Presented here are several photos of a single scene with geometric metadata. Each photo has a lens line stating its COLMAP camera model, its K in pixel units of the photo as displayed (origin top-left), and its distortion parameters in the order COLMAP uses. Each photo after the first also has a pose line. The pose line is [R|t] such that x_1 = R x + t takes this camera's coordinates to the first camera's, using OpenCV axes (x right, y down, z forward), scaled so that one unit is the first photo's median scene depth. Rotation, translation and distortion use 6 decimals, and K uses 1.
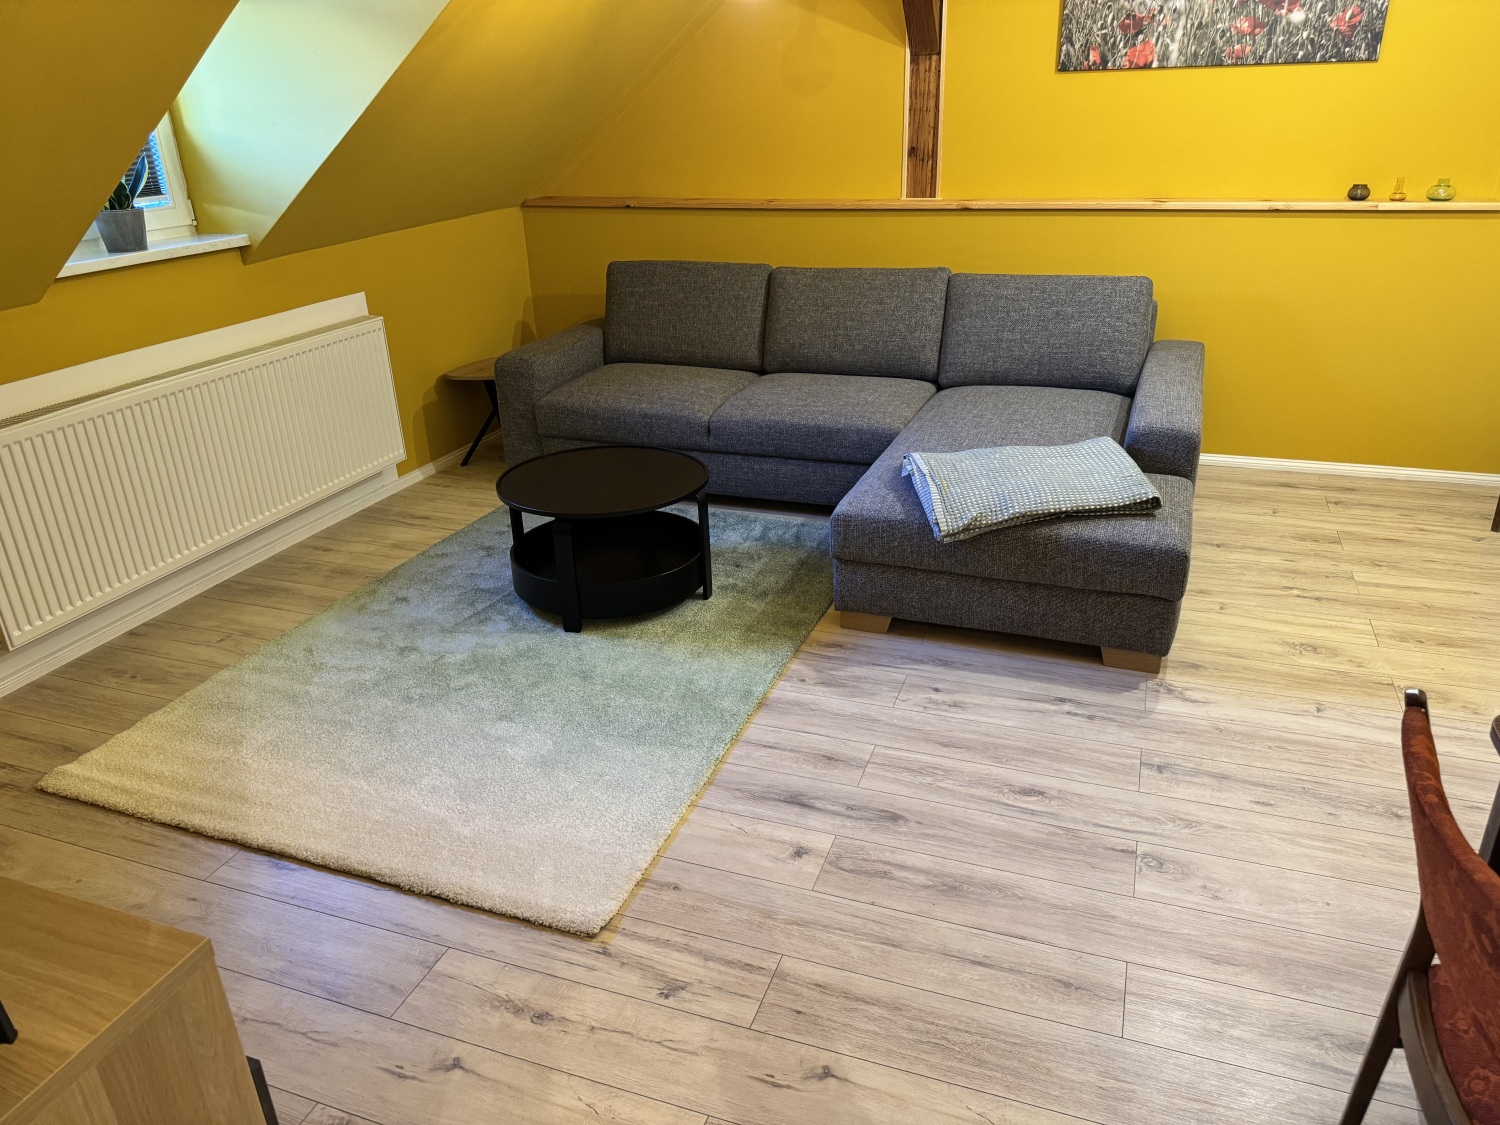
lens RADIAL K [[1062.3, 0, 750.0], [0, 1062.3, 562.5], [0, 0, 1]] dist [0.156177, -0.199552]
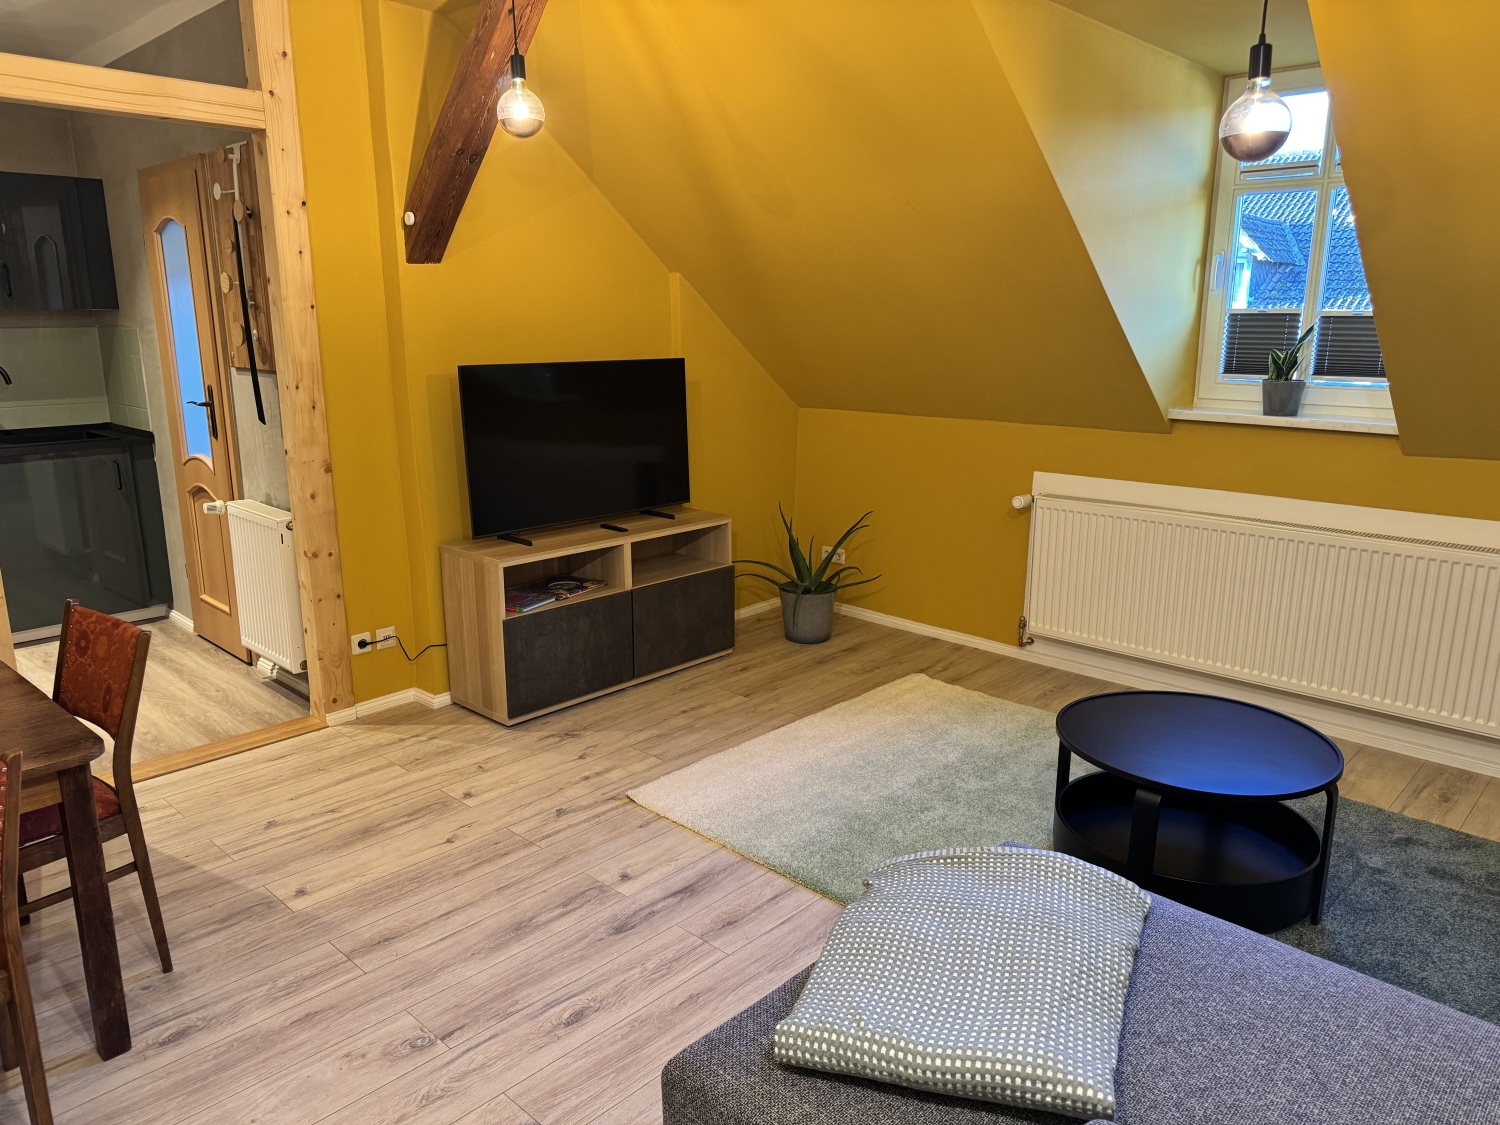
lens RADIAL K [[1062.3, 0, 750.0], [0, 1062.3, 562.5], [0, 0, 1]] dist [0.156177, -0.199552]
pose [[-0.398653, 0.240800, -0.884924, 0.972971], [-0.359290, 0.846776, 0.392278, -0.557653], [0.843793, 0.474327, -0.251053, 1.234444]]
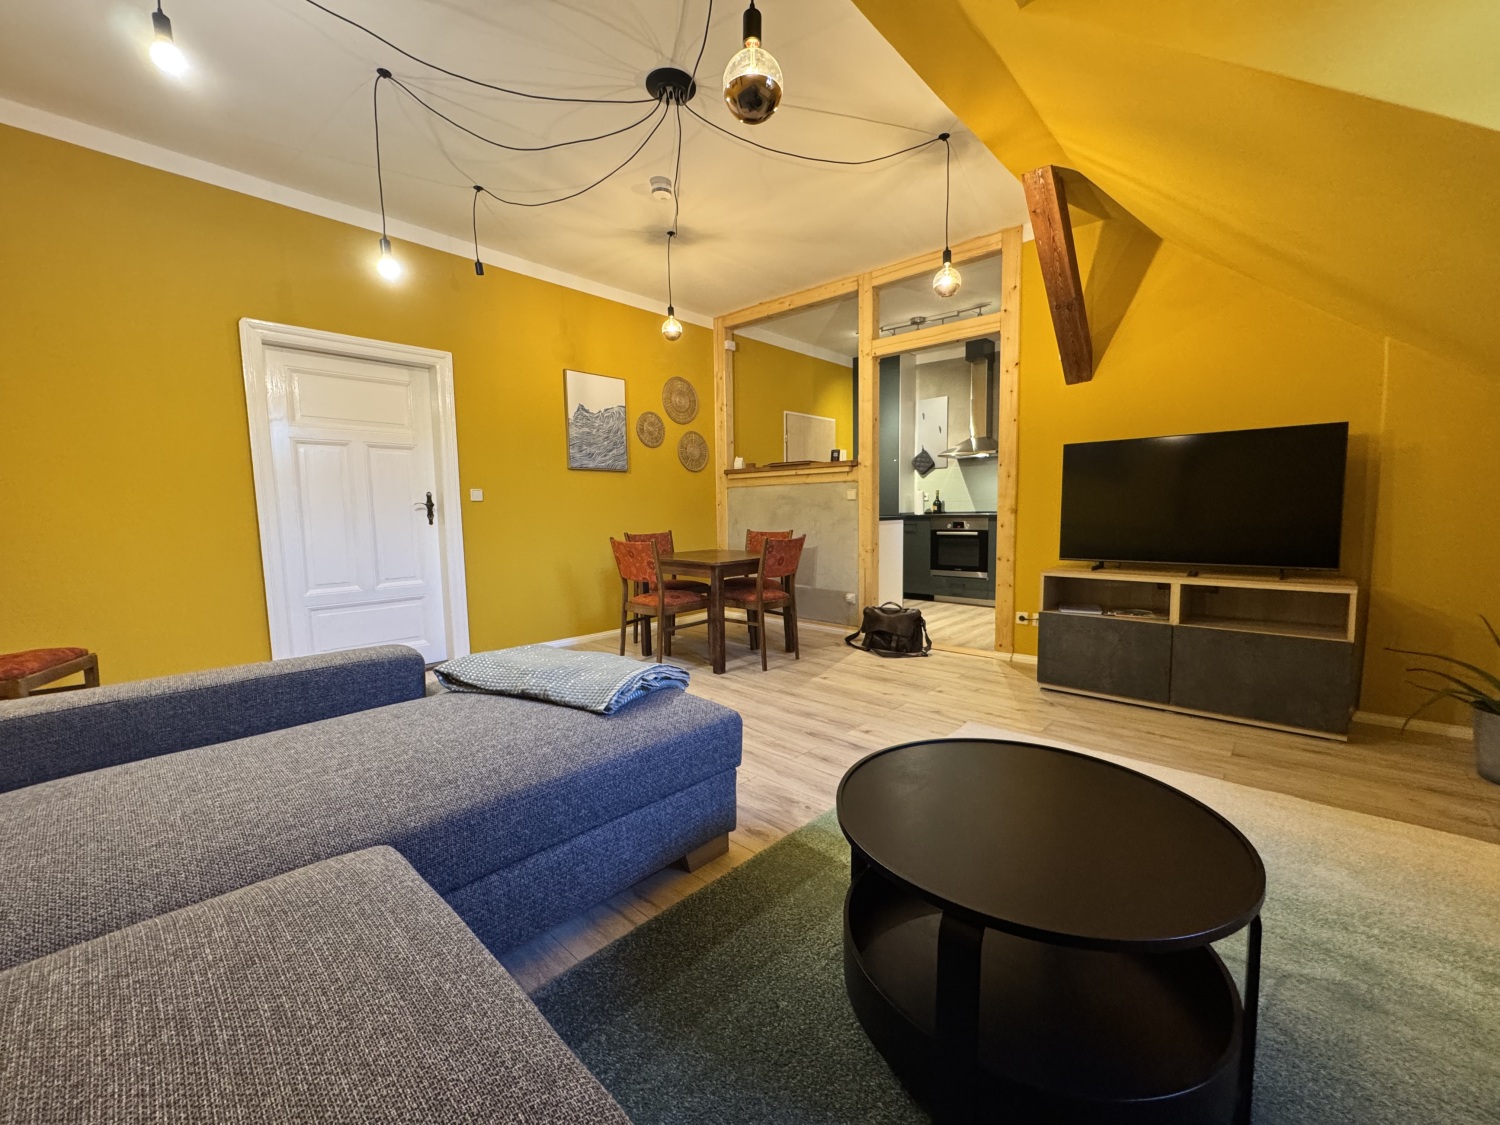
lens RADIAL K [[605.6, 0, 750.0], [0, 605.6, 562.5], [0, 0, 1]] dist [0.033894, 0.000108]
pose [[-0.923250, 0.010295, 0.384062, -0.187002], [0.194066, 0.875238, 0.443054, -0.539017], [-0.331584, 0.483582, -0.810062, 1.801459]]
